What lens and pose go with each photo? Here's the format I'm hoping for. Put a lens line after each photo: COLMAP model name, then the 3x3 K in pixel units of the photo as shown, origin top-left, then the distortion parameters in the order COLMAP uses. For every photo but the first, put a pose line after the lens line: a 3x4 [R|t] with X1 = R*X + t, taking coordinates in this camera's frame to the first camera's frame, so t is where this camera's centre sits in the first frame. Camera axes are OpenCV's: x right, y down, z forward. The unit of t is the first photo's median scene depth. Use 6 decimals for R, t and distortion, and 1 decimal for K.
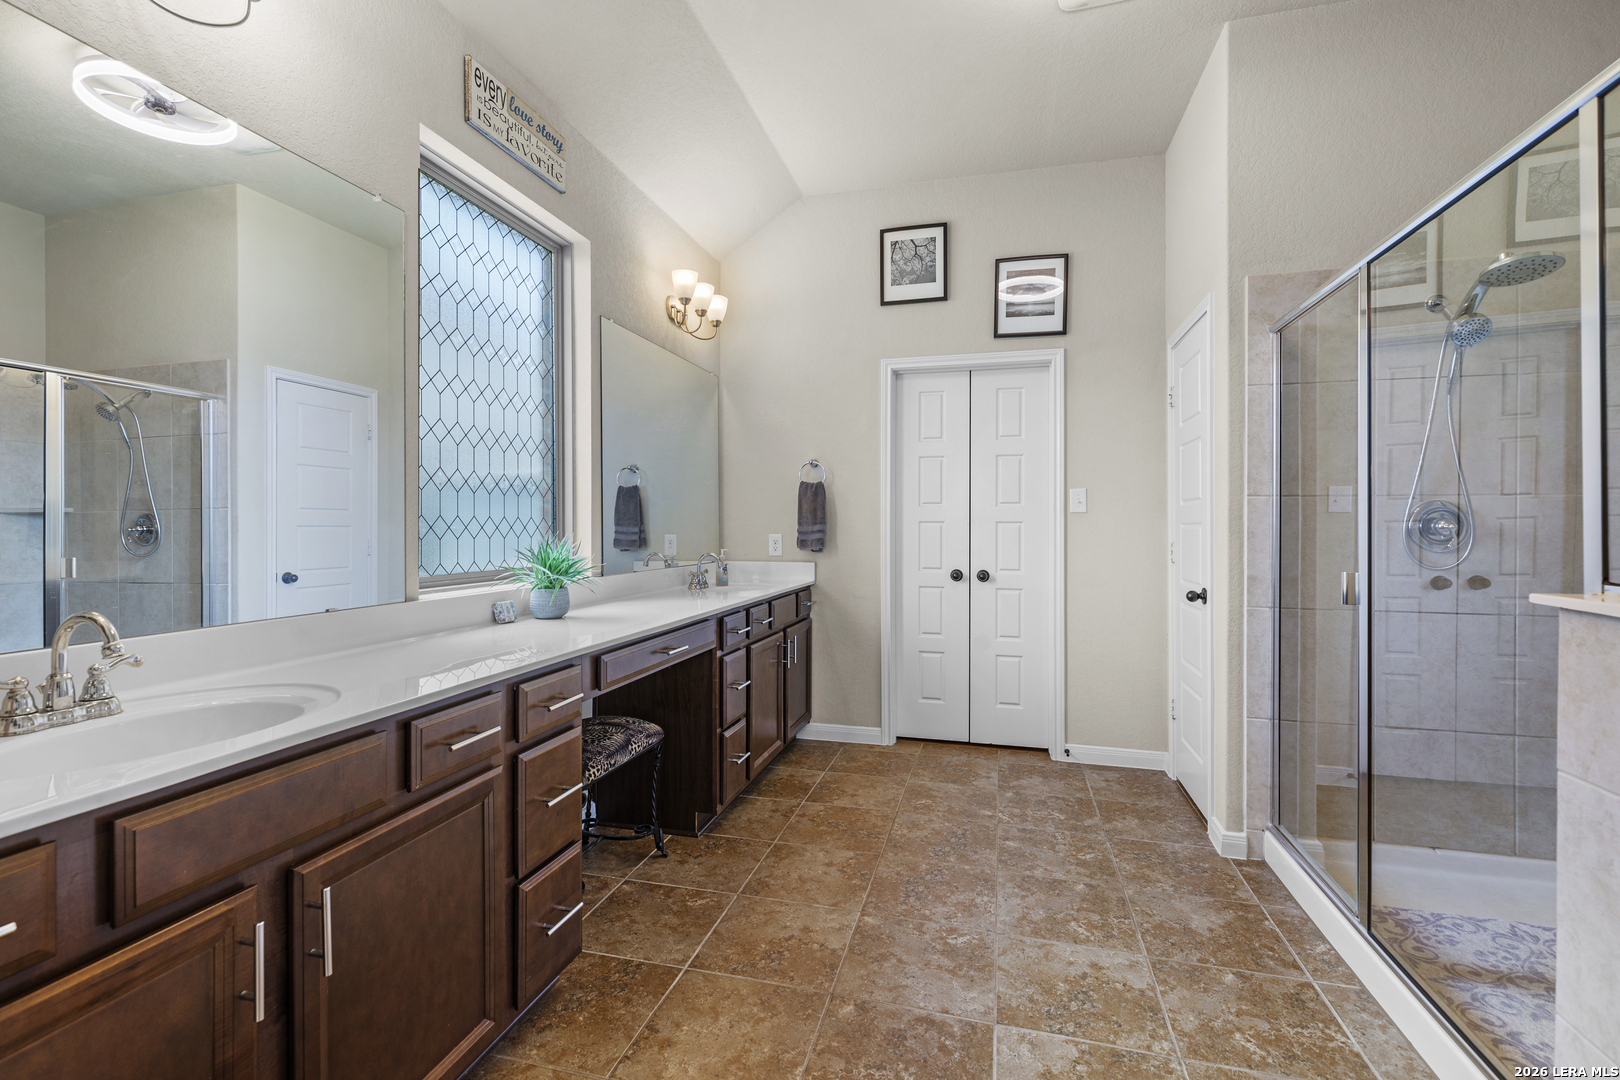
lens RADIAL K [[732.9, 0, 809.6], [0, 732.9, 533.0], [0, 0, 1]] dist [0.000211, -0.000174]
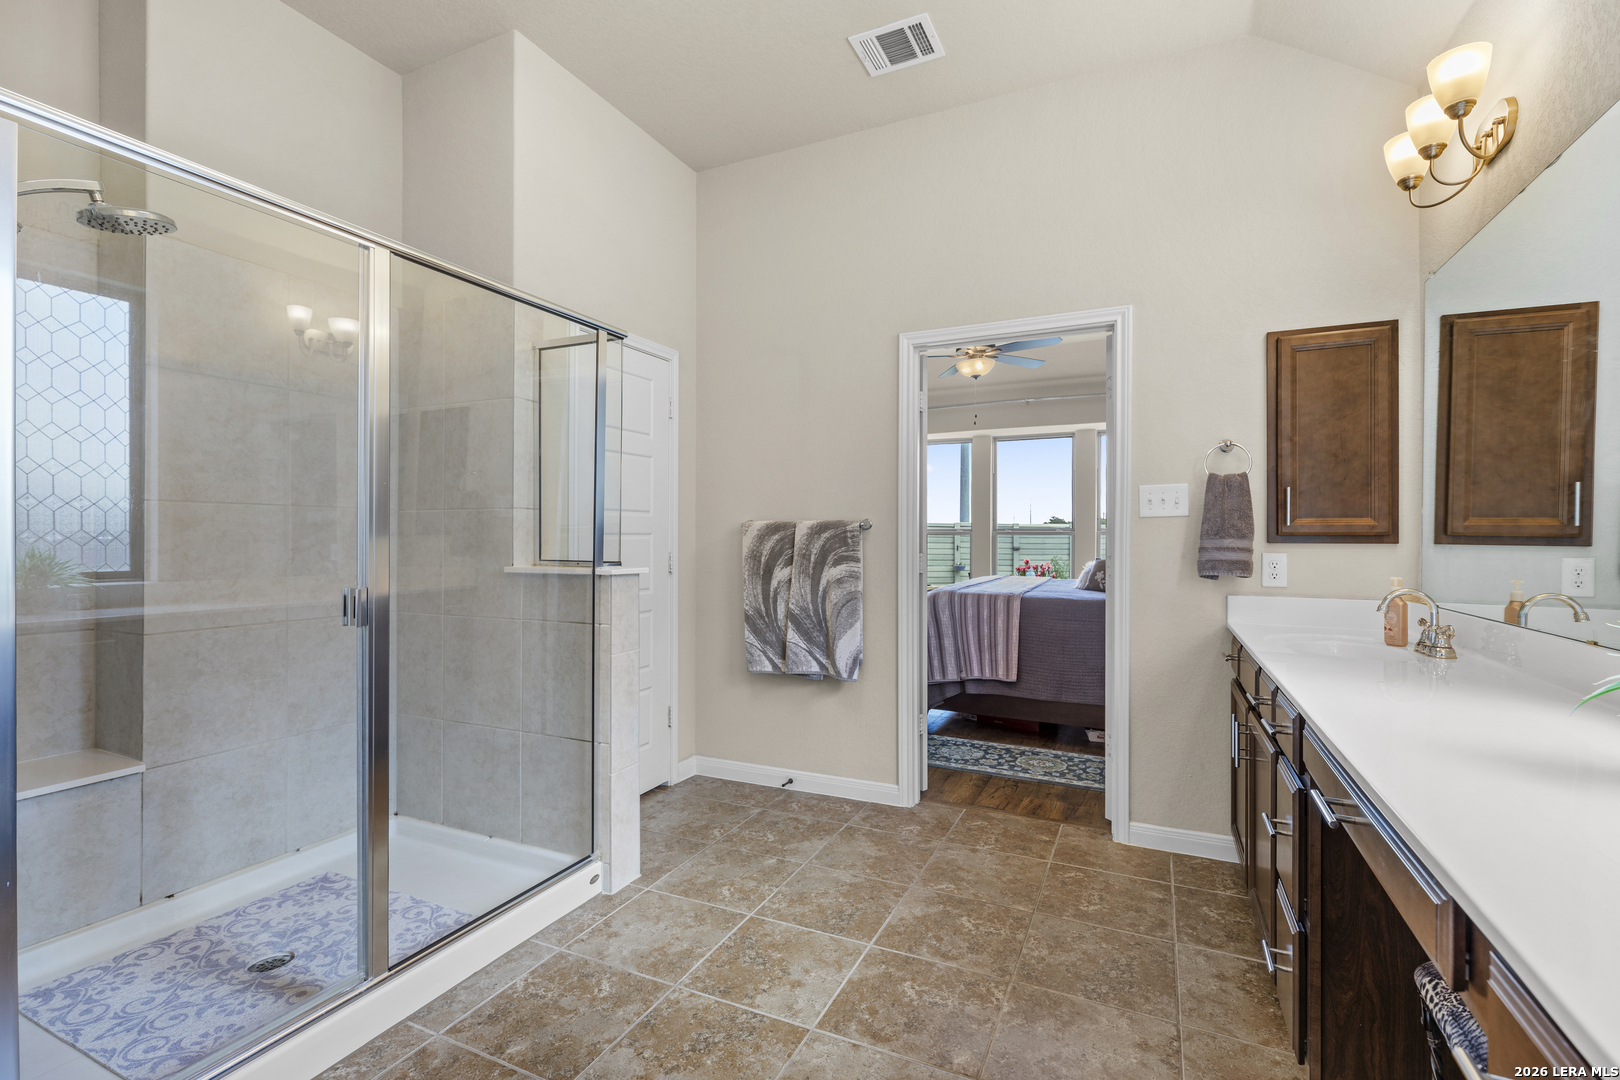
lens RADIAL K [[730.4, 0, 805.1], [0, 730.4, 537.6], [0, 0, 1]] dist [0.002156, -0.000152]
pose [[-0.982254, -0.005510, 0.187477, 0.062185], [-0.003342, 0.999924, 0.011876, -0.017893], [-0.187528, 0.011039, -0.982197, 1.609390]]
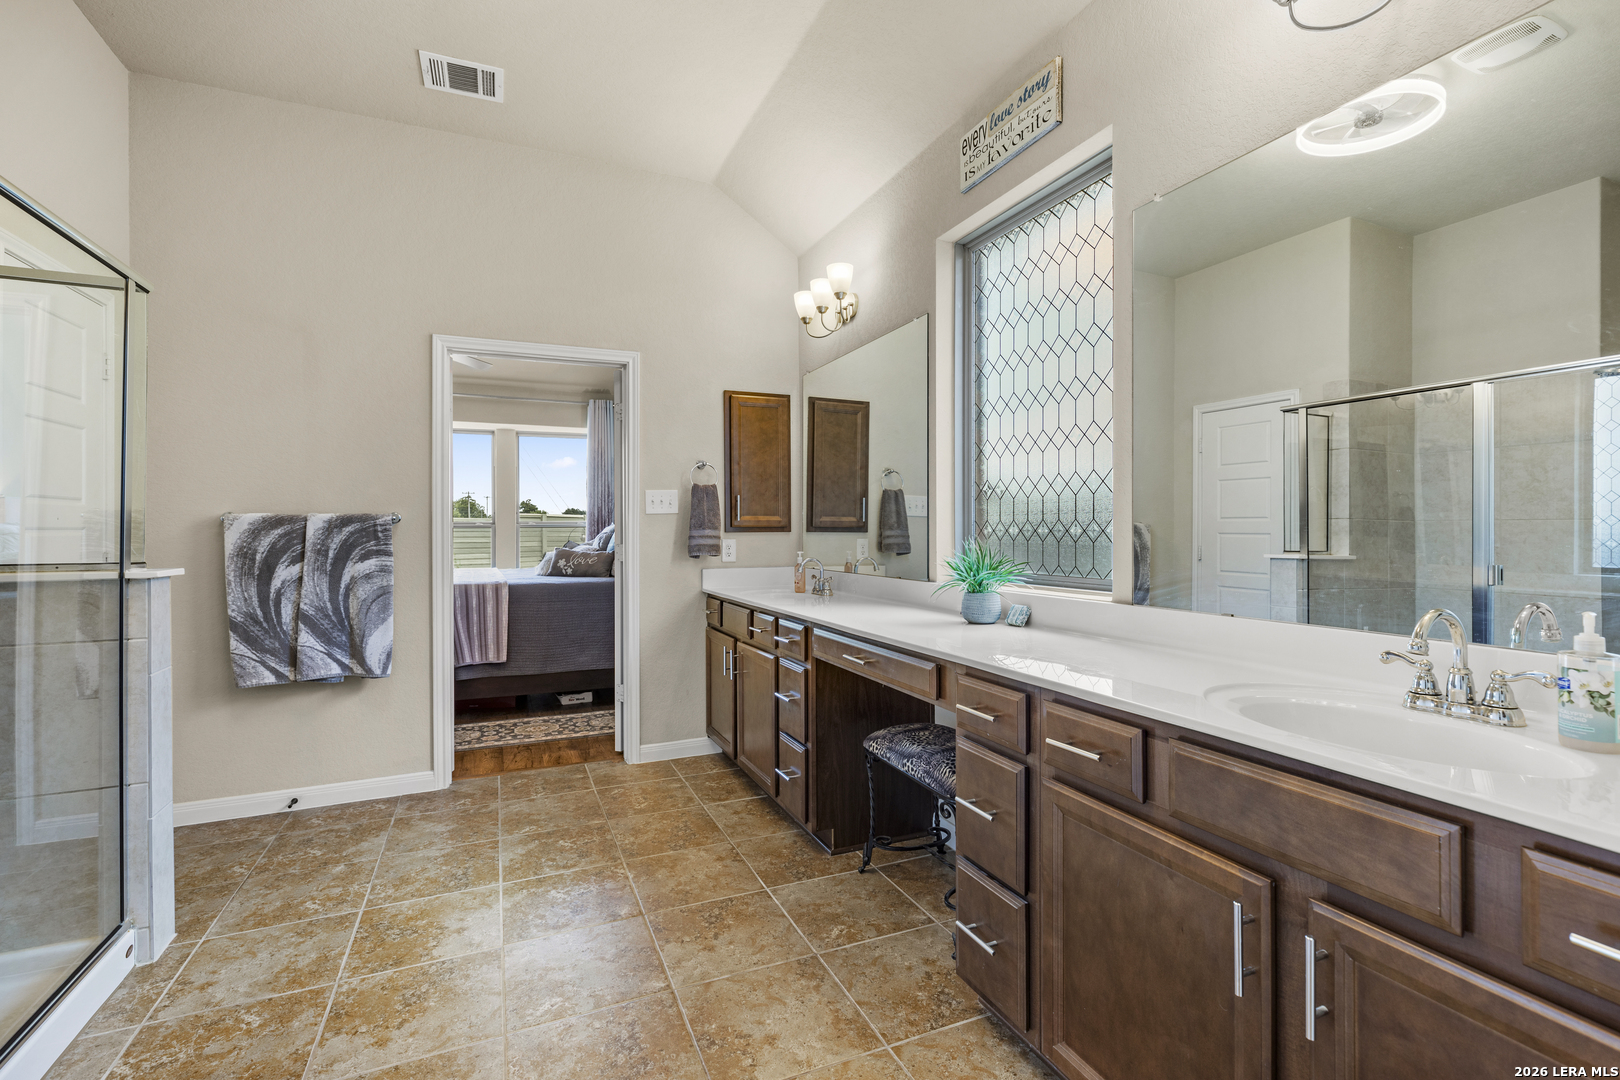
lens RADIAL K [[732.9, 0, 809.6], [0, 732.9, 533.0], [0, 0, 1]] dist [0.000211, -0.000174]
pose [[-0.787440, 0.004577, -0.616375, 0.479648], [-0.003449, 0.999924, 0.011831, -0.017587], [0.616382, 0.011442, -0.787364, 1.817494]]
